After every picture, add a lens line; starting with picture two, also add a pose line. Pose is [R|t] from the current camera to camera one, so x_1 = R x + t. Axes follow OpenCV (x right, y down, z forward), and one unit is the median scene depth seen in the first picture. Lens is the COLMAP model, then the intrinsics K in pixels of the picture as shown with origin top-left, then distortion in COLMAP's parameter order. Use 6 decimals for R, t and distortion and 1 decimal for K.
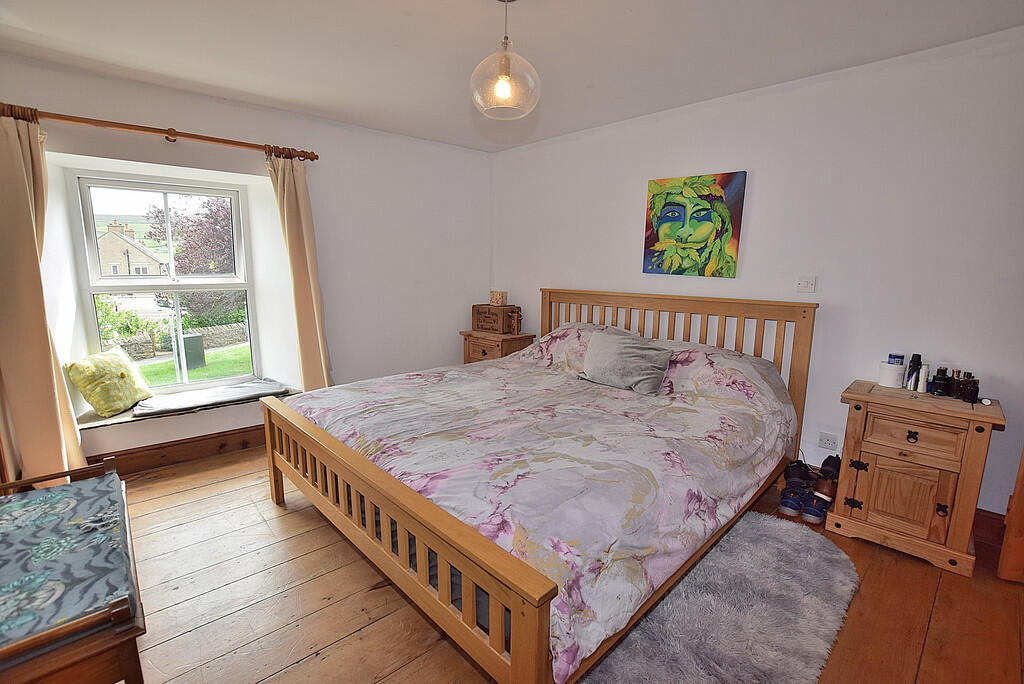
lens RADIAL K [[453.5, 0, 516.4], [0, 453.5, 344.5], [0, 0, 1]] dist [-0.026651, 0.001944]
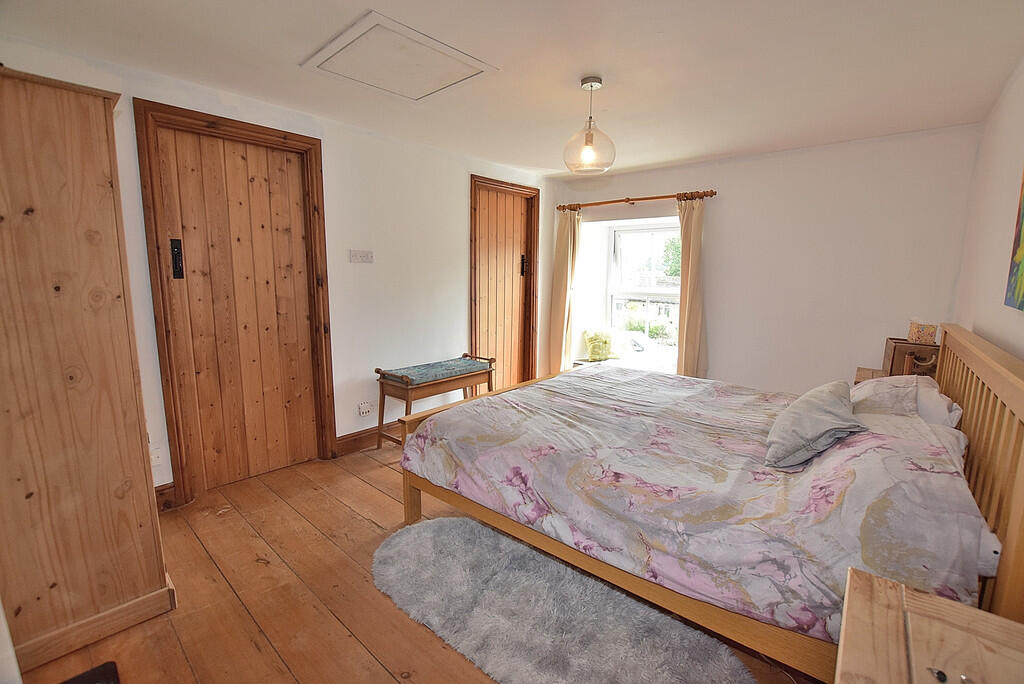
lens RADIAL K [[453.5, 0, 516.8], [0, 453.5, 343.5], [0, 0, 1]] dist [-0.026651, 0.001944]
pose [[0.104716, 0.143622, -0.984077, 1.082686], [-0.181731, 0.975619, 0.123049, -0.105711], [0.977757, 0.165952, 0.128264, 0.557183]]
